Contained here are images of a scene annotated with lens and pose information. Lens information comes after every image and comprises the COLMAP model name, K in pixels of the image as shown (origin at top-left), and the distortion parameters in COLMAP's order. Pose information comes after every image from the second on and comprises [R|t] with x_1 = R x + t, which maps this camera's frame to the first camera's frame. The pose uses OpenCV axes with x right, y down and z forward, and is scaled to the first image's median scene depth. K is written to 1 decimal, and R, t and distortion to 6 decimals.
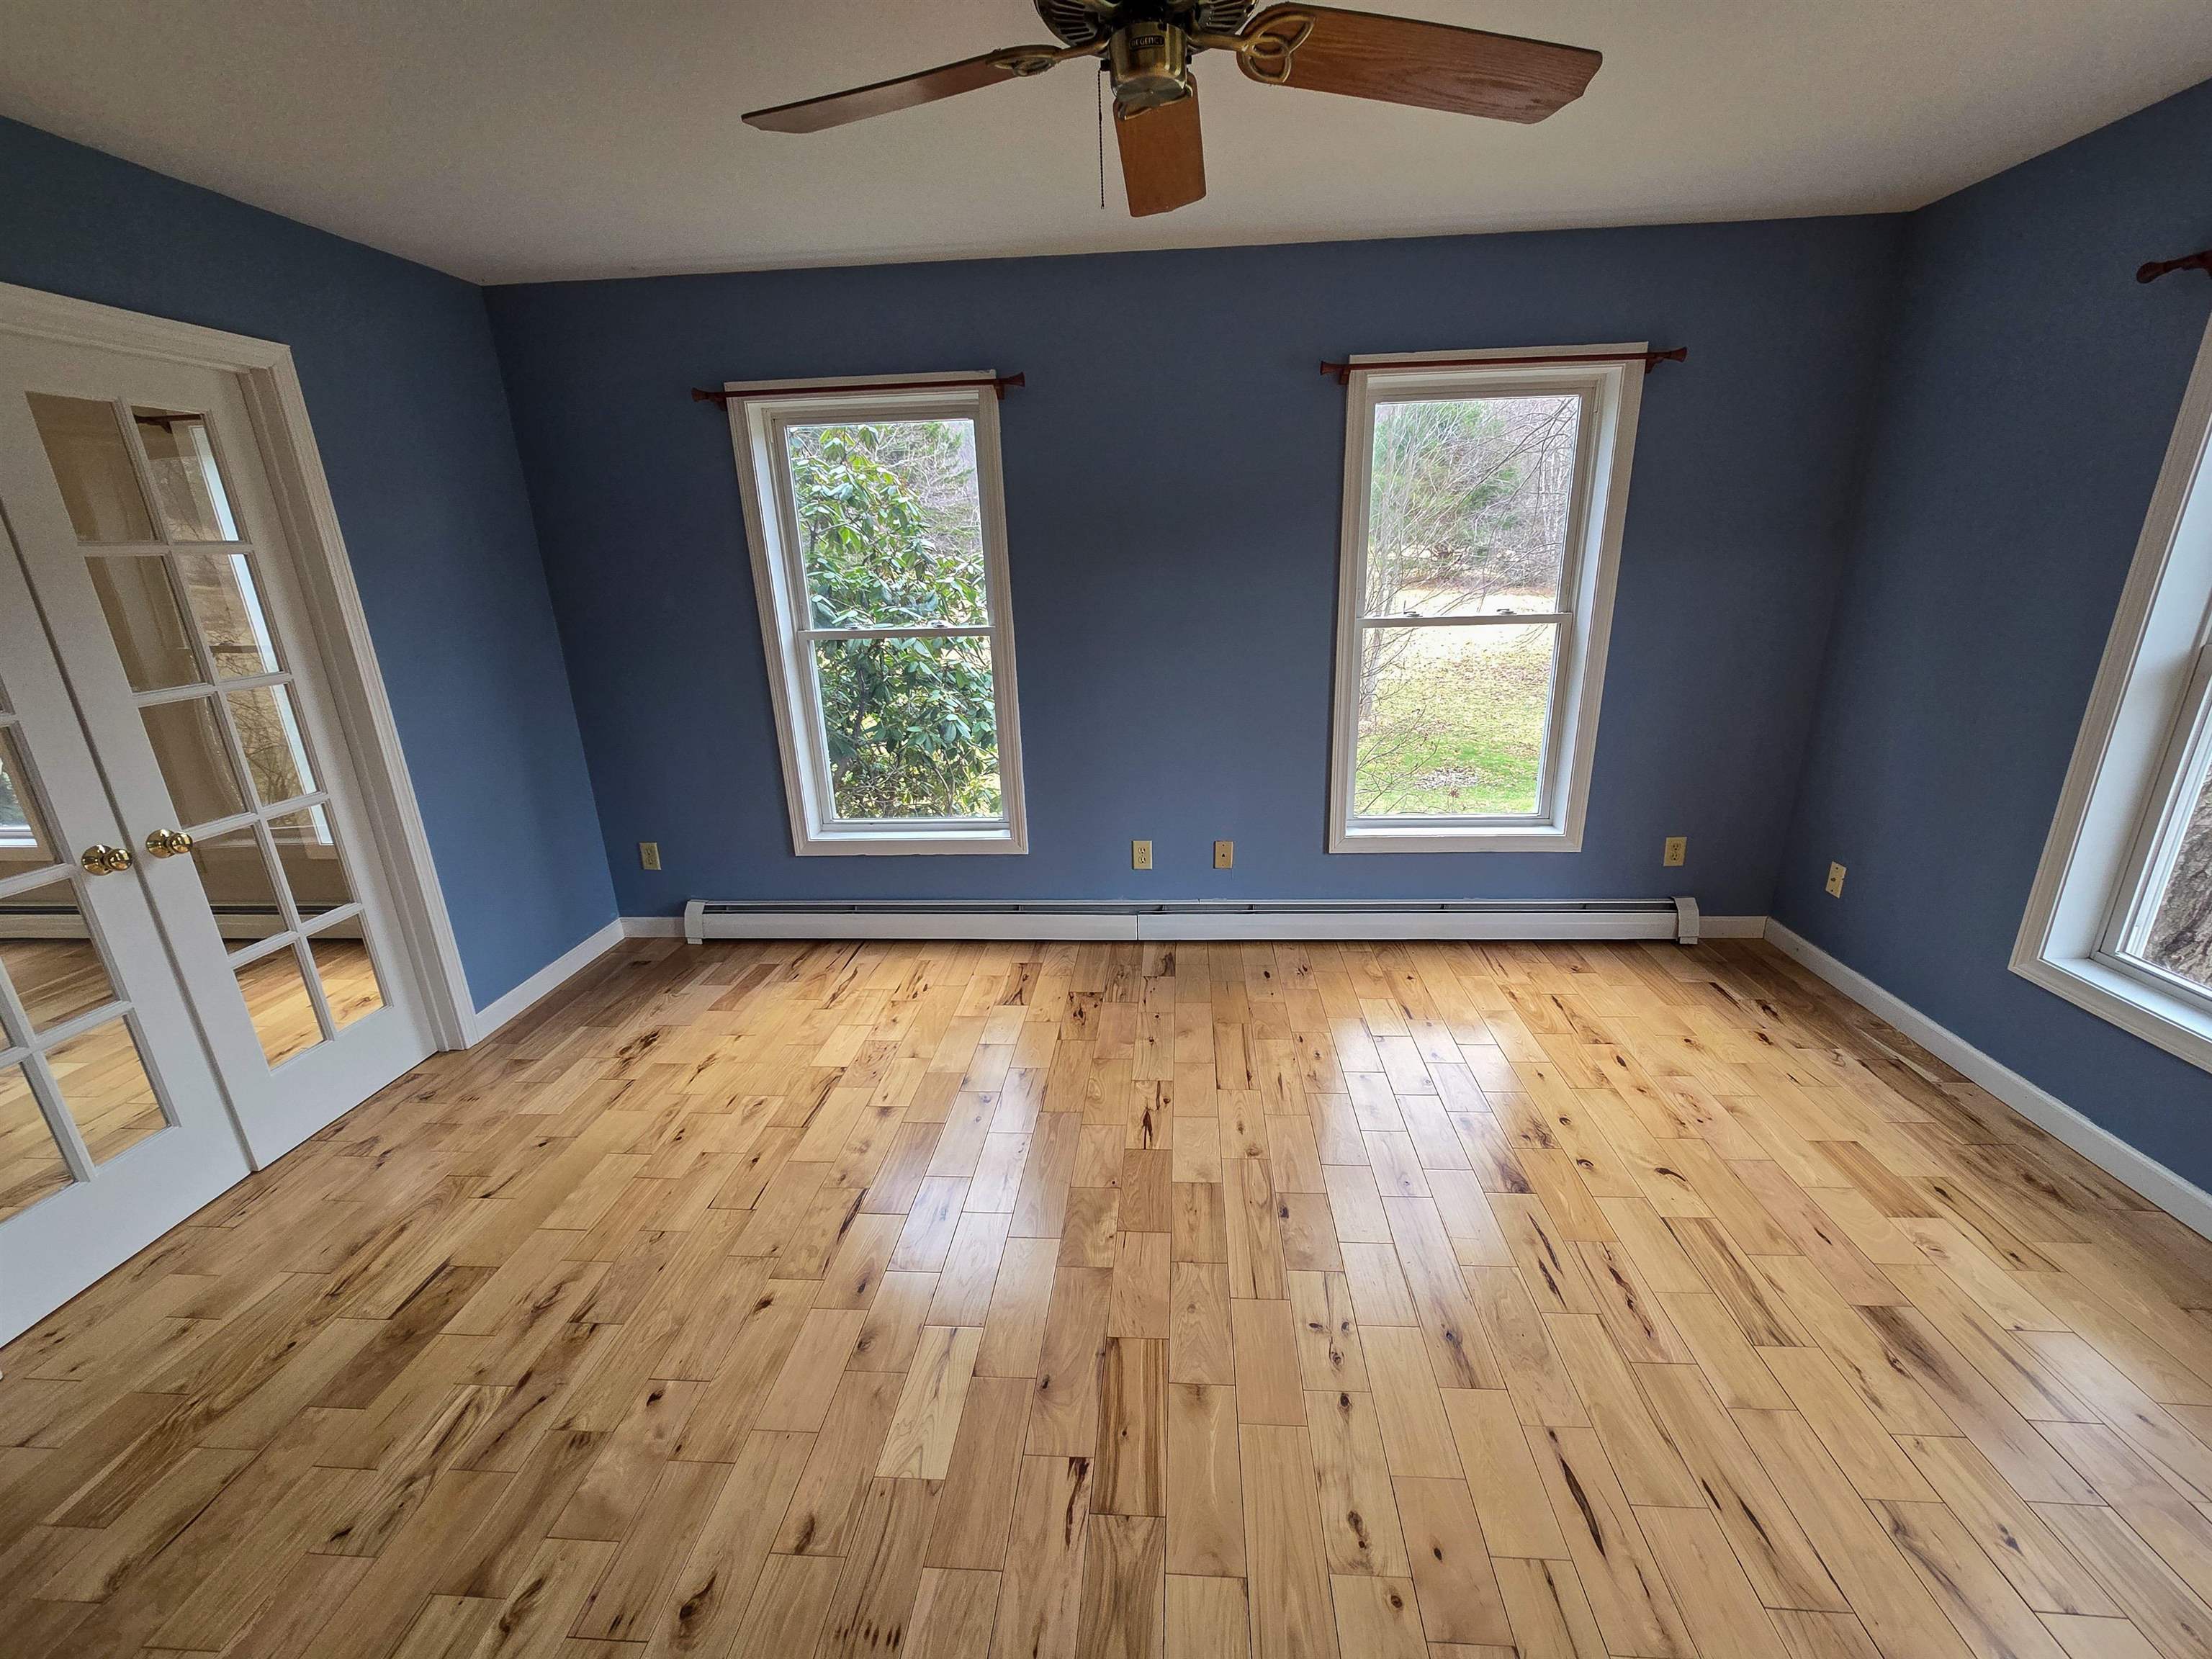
lens RADIAL K [[902.9, 0, 1122.9], [0, 902.9, 835.1], [0, 0, 1]] dist [-0.002902, -0.000276]
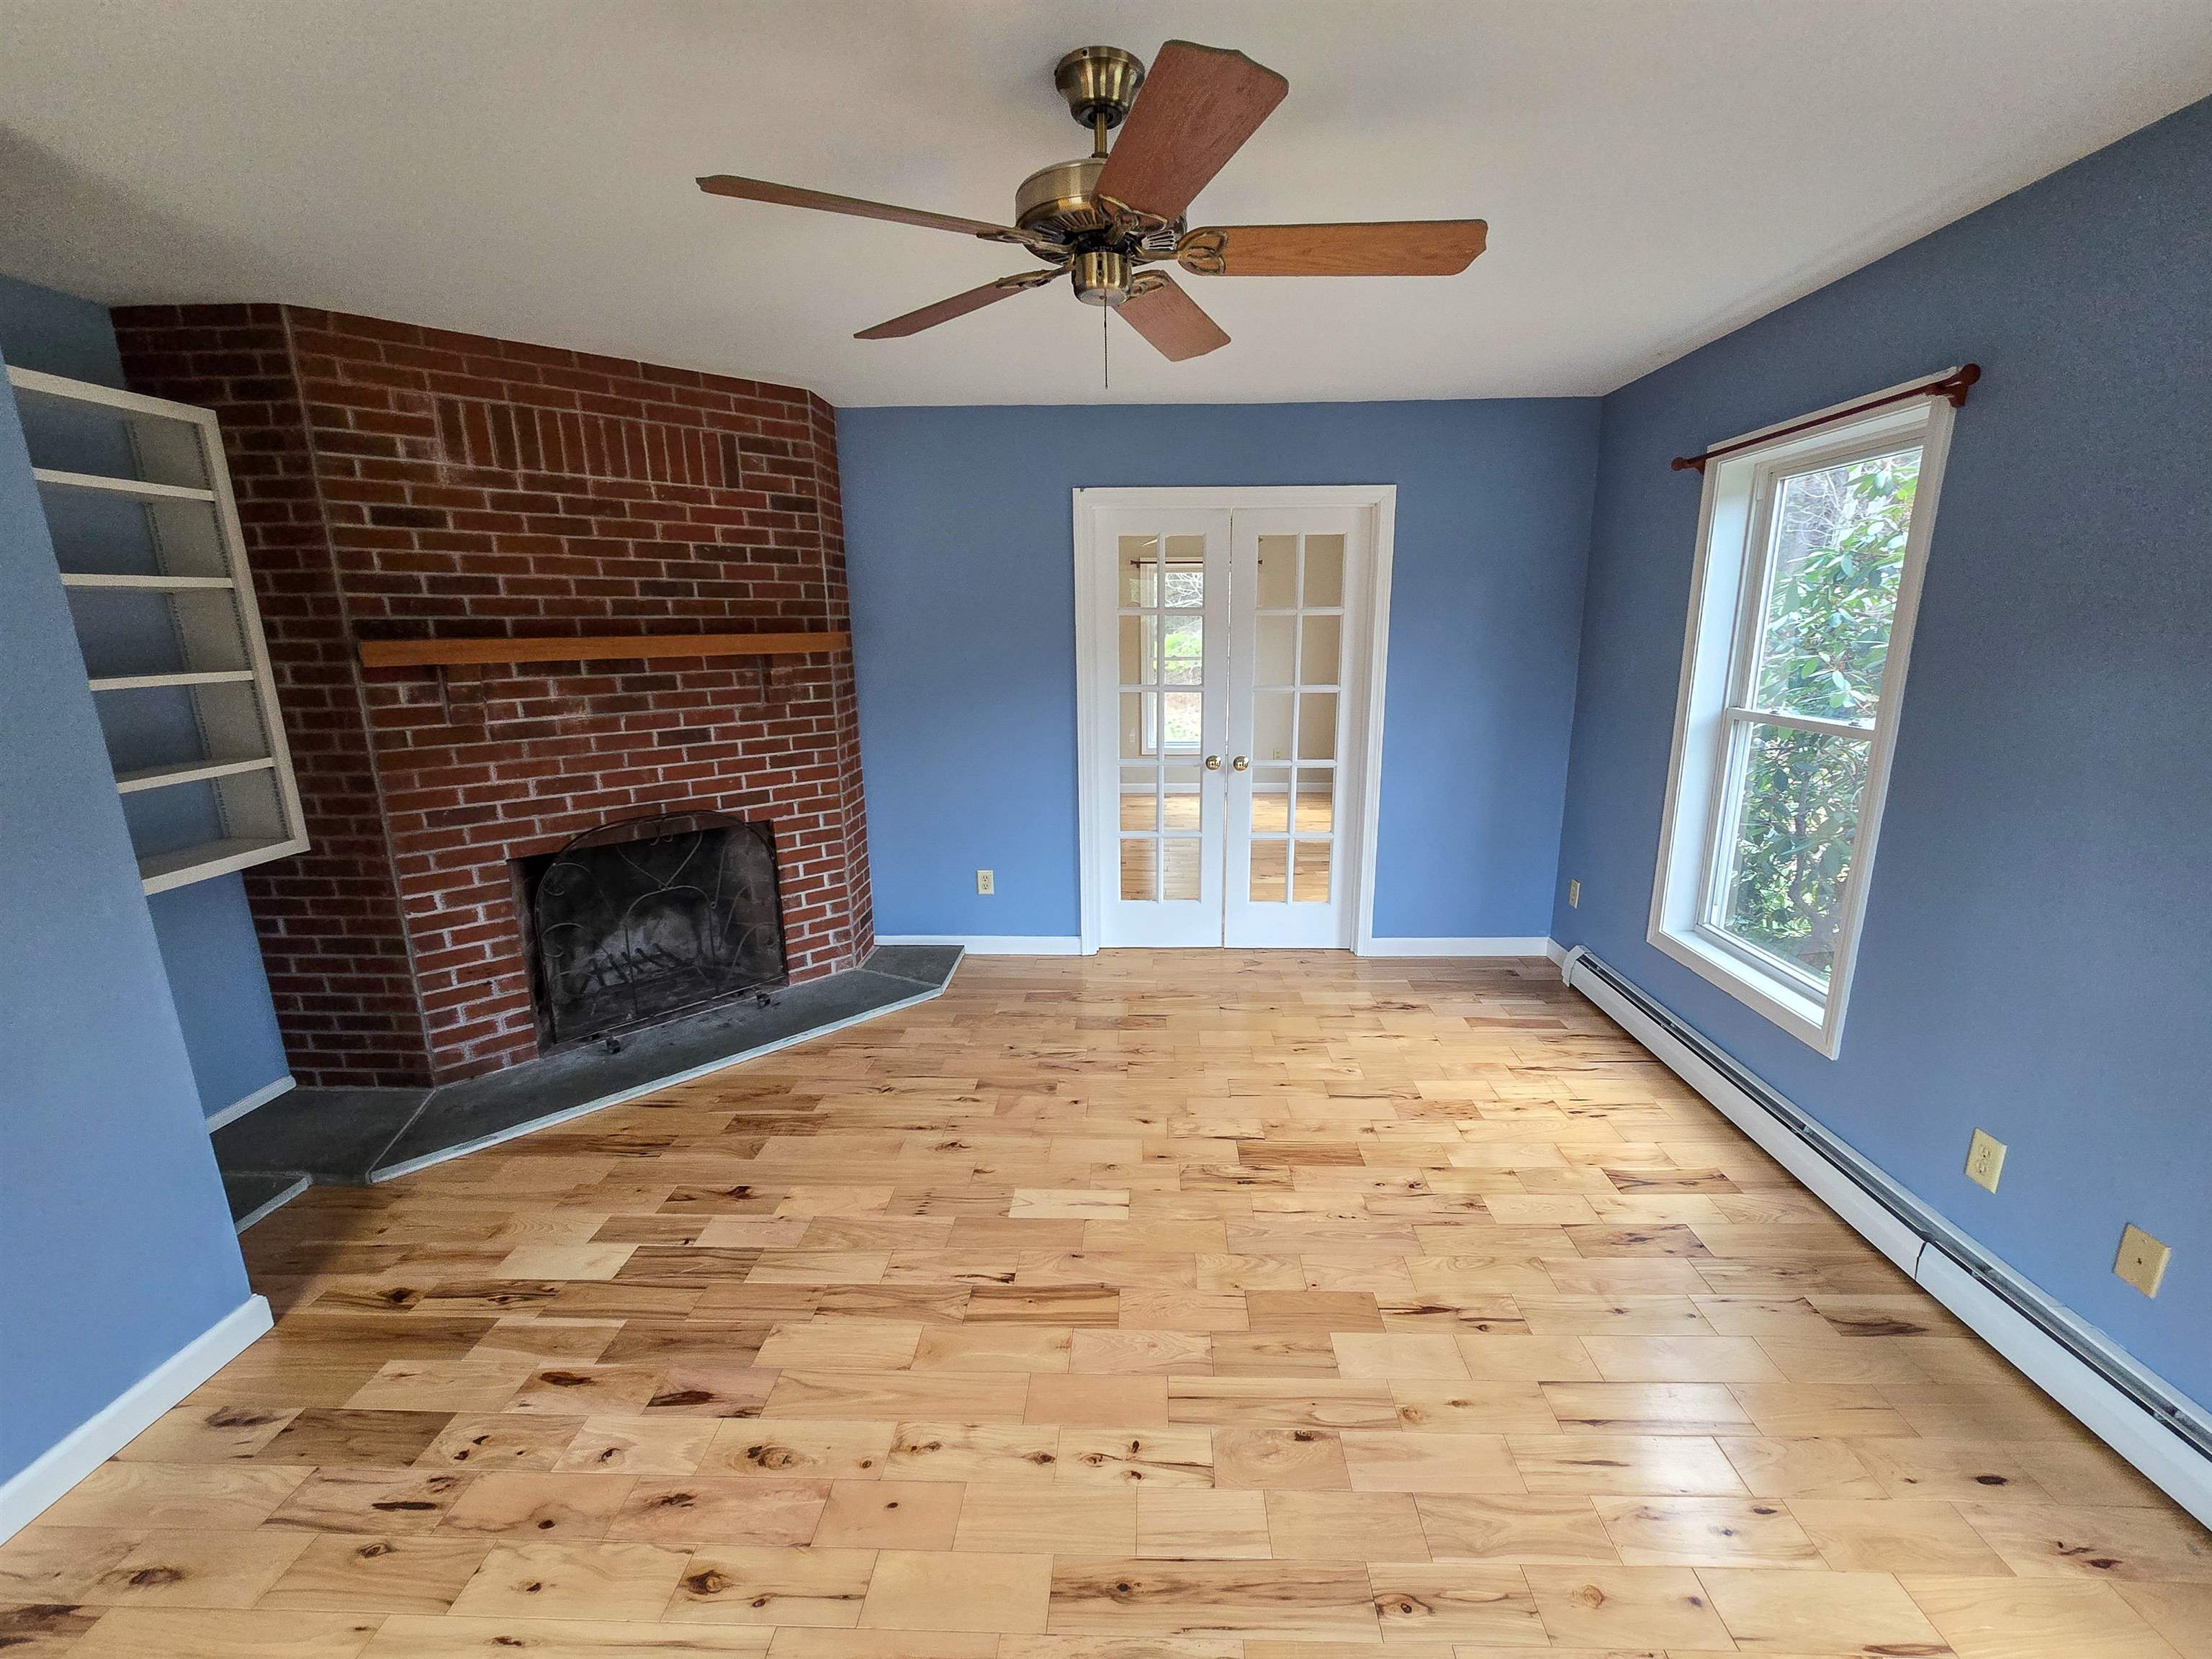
lens RADIAL K [[902.9, 0, 1122.3], [0, 902.9, 834.9], [0, 0, 1]] dist [-0.002902, -0.000276]
pose [[0.032880, 0.256229, -0.966057, 0.577985], [-0.299002, 0.924833, 0.235119, -0.160100], [0.953686, 0.281123, 0.107022, 0.424897]]
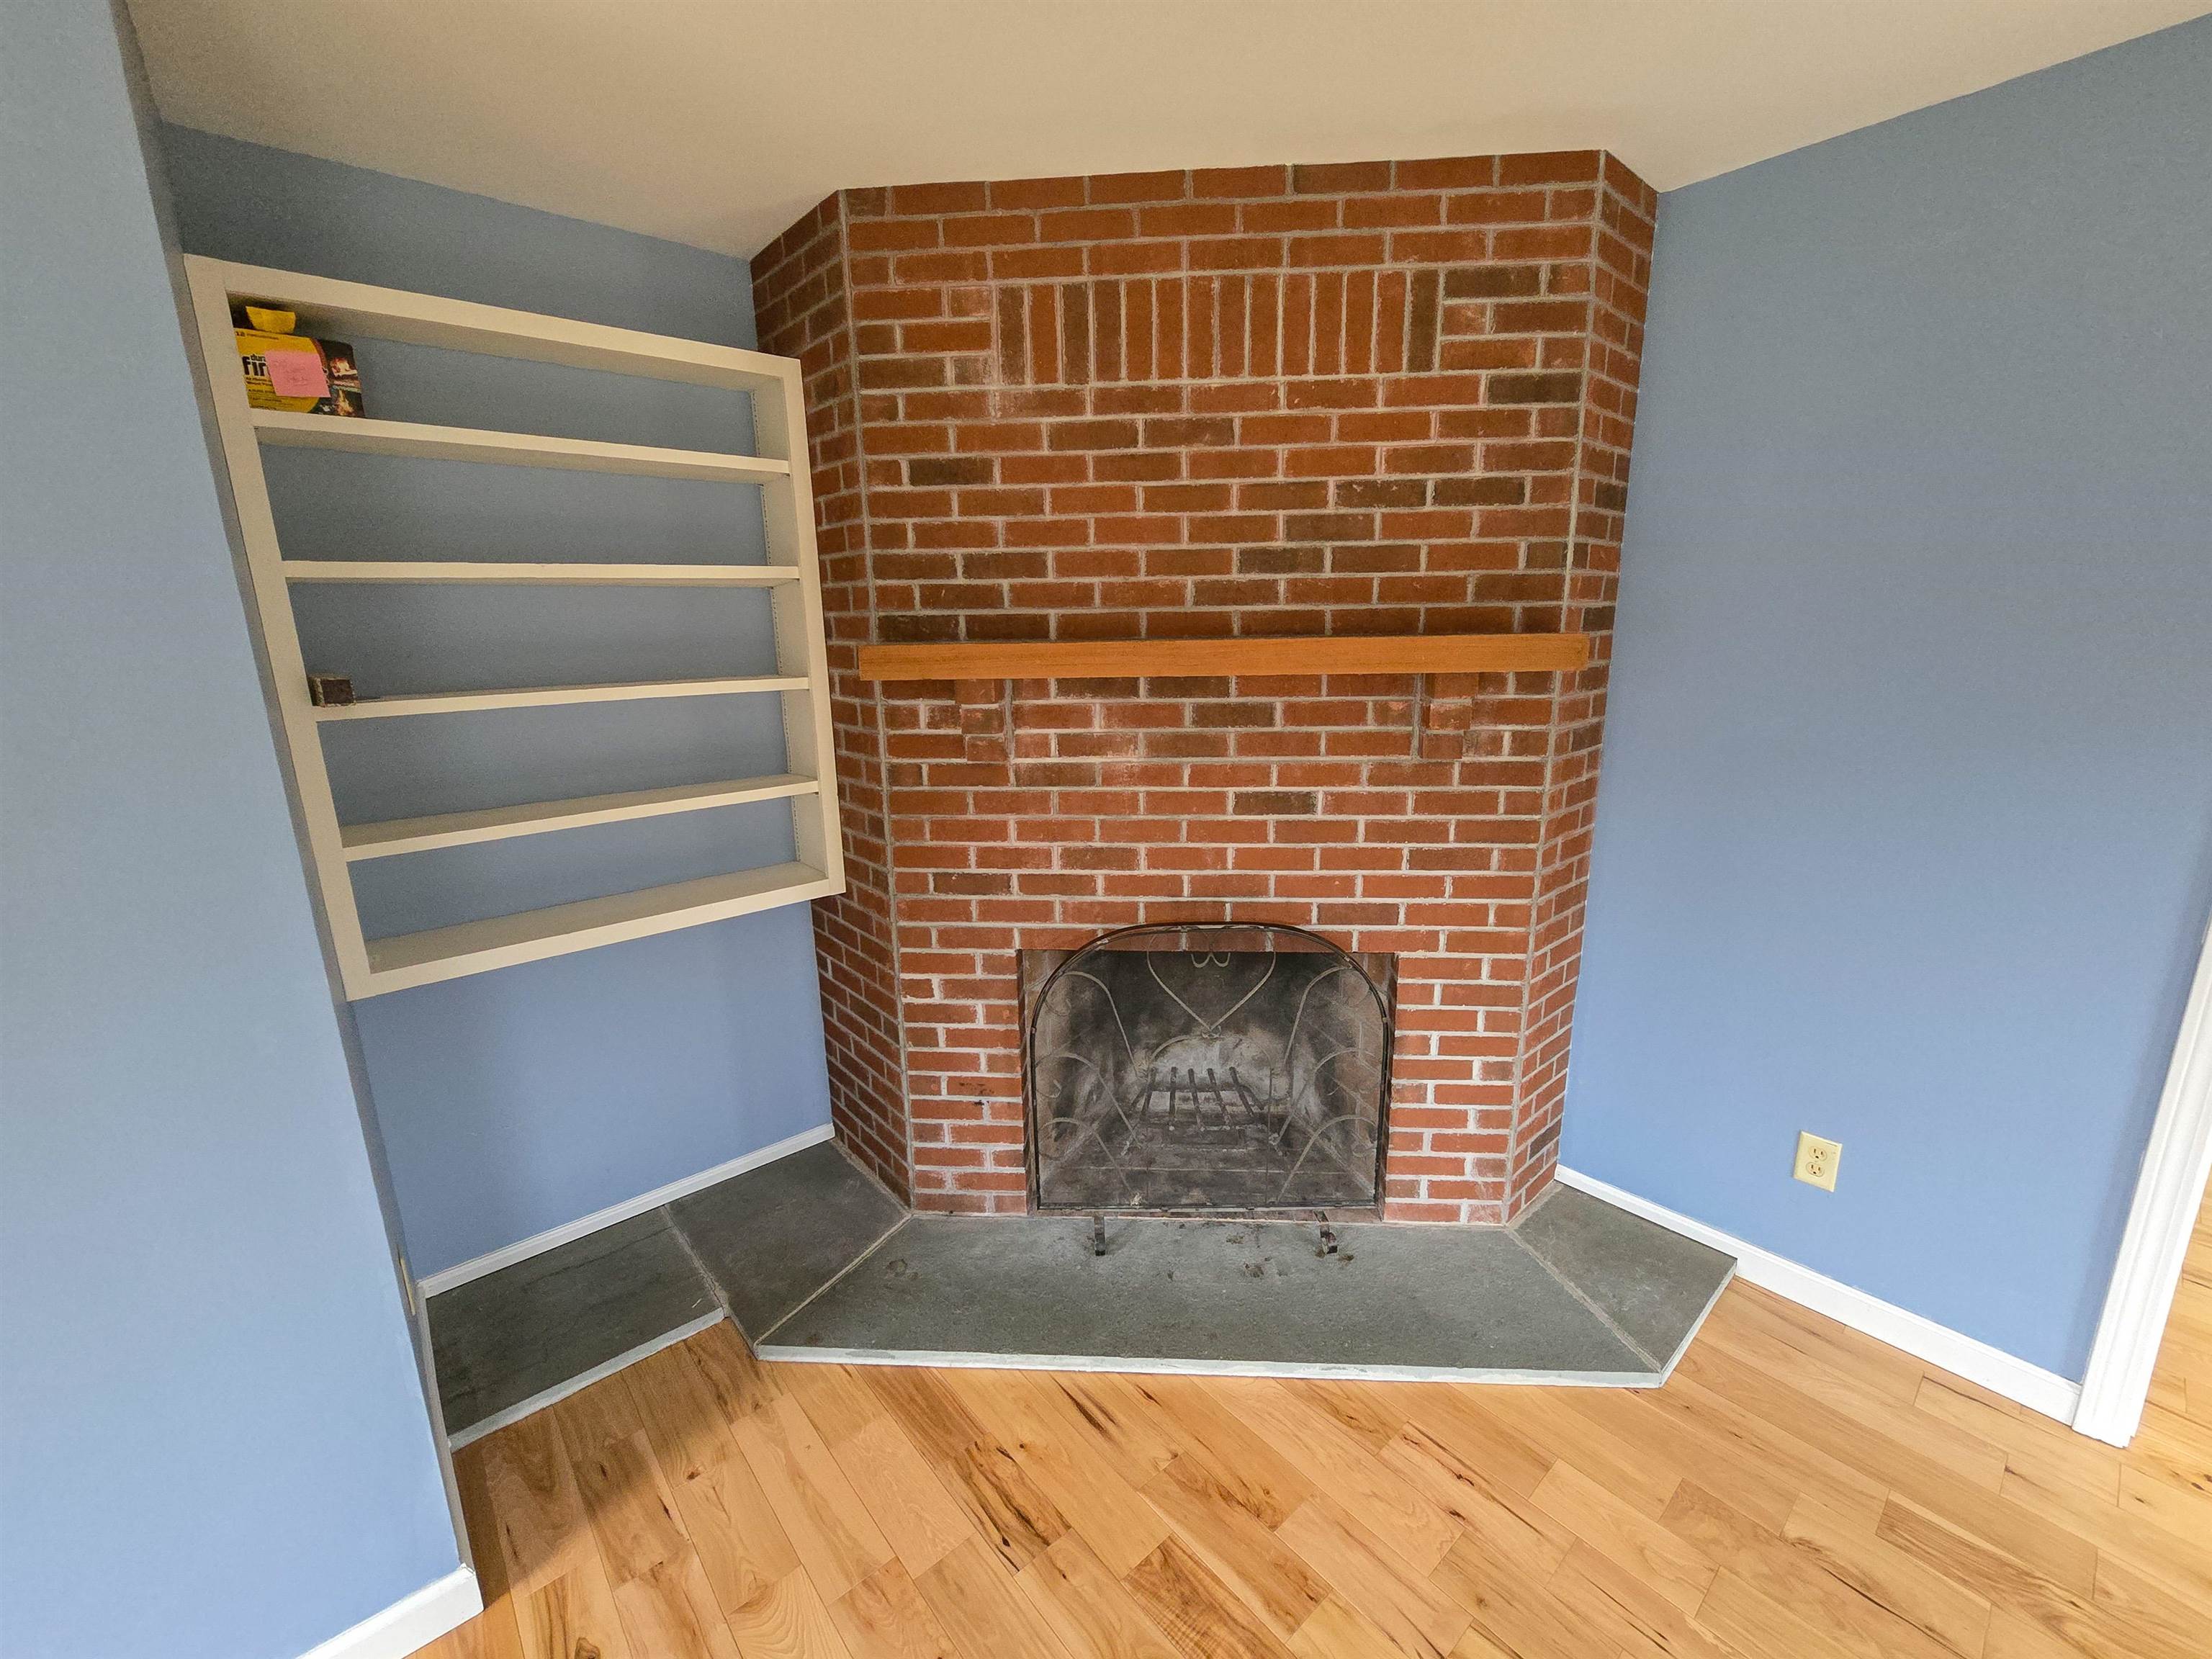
lens RADIAL K [[902.9, 0, 1123.4], [0, 902.9, 836.2], [0, 0, 1]] dist [-0.002902, -0.000276]
pose [[-0.705124, 0.197803, -0.680936, 0.006486], [-0.184717, 0.875908, 0.445718, -0.110279], [0.684602, 0.440066, -0.581087, 0.324479]]
